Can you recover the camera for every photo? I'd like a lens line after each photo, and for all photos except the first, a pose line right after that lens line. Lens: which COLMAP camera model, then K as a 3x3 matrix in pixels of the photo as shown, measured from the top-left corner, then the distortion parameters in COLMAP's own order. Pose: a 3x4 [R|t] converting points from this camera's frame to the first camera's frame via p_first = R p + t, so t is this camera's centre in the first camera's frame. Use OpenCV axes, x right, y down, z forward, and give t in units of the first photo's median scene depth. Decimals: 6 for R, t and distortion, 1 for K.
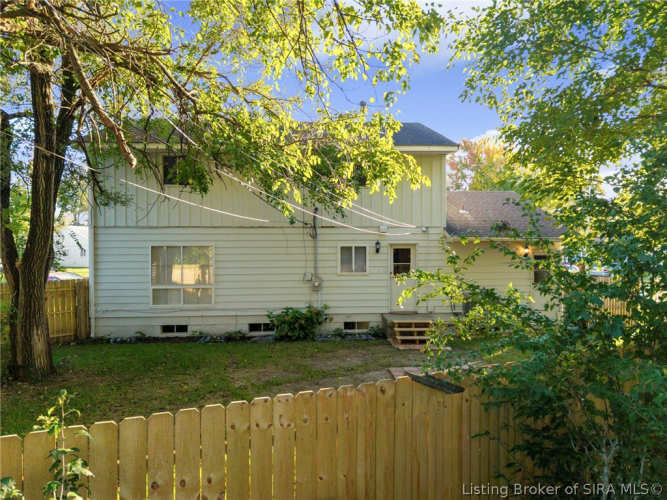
lens RADIAL K [[447.2, 0, 333.5], [0, 447.2, 250.0], [0, 0, 1]] dist [0.036405, -0.001213]
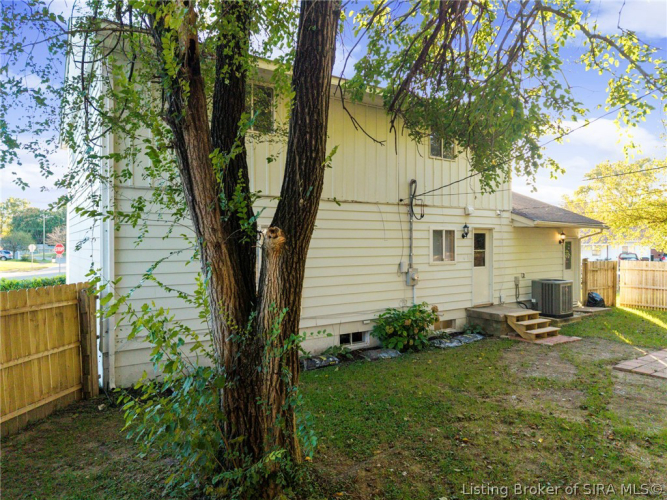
lens RADIAL K [[447.2, 0, 333.5], [0, 447.2, 250.0], [0, 0, 1]] dist [0.036405, -0.001213]
pose [[0.862613, -0.007842, 0.505804, -0.557181], [0.009945, 0.999949, -0.001456, 0.028434], [-0.505767, 0.006286, 0.862647, 0.383152]]
